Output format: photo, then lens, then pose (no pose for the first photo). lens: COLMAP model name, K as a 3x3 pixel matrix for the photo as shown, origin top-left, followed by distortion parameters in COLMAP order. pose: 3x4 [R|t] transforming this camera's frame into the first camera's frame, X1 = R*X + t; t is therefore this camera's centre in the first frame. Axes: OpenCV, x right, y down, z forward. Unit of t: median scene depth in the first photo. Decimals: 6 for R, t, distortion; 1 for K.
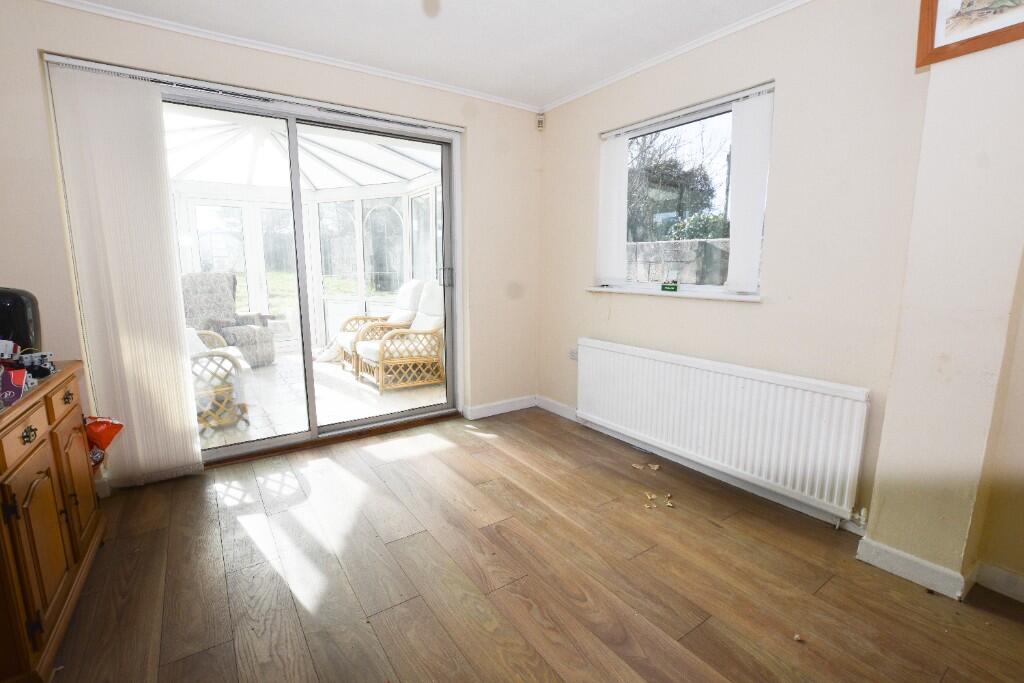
lens RADIAL K [[445.5, 0, 509.5], [0, 445.5, 342.4], [0, 0, 1]] dist [-0.000169, 0.000046]
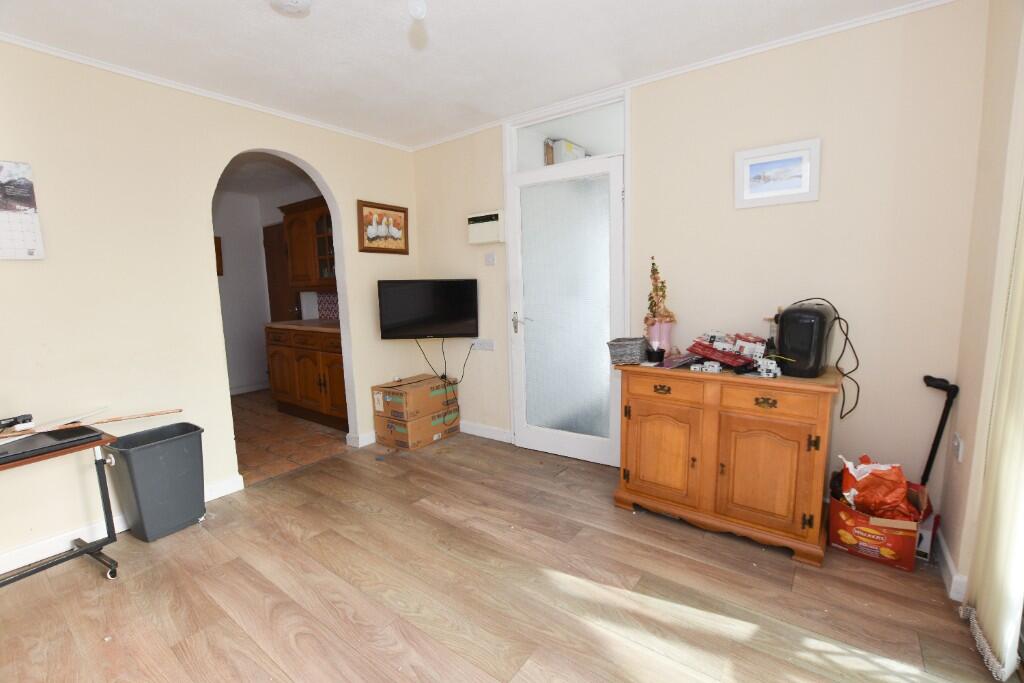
lens RADIAL K [[445.5, 0, 512.3], [0, 445.5, 342.7], [0, 0, 1]] dist [-0.000169, 0.000046]
pose [[-0.945023, 0.072960, -0.318762, -0.019543], [-0.024512, 0.956244, 0.291540, -0.385208], [0.326085, 0.283326, -0.901884, 1.973158]]
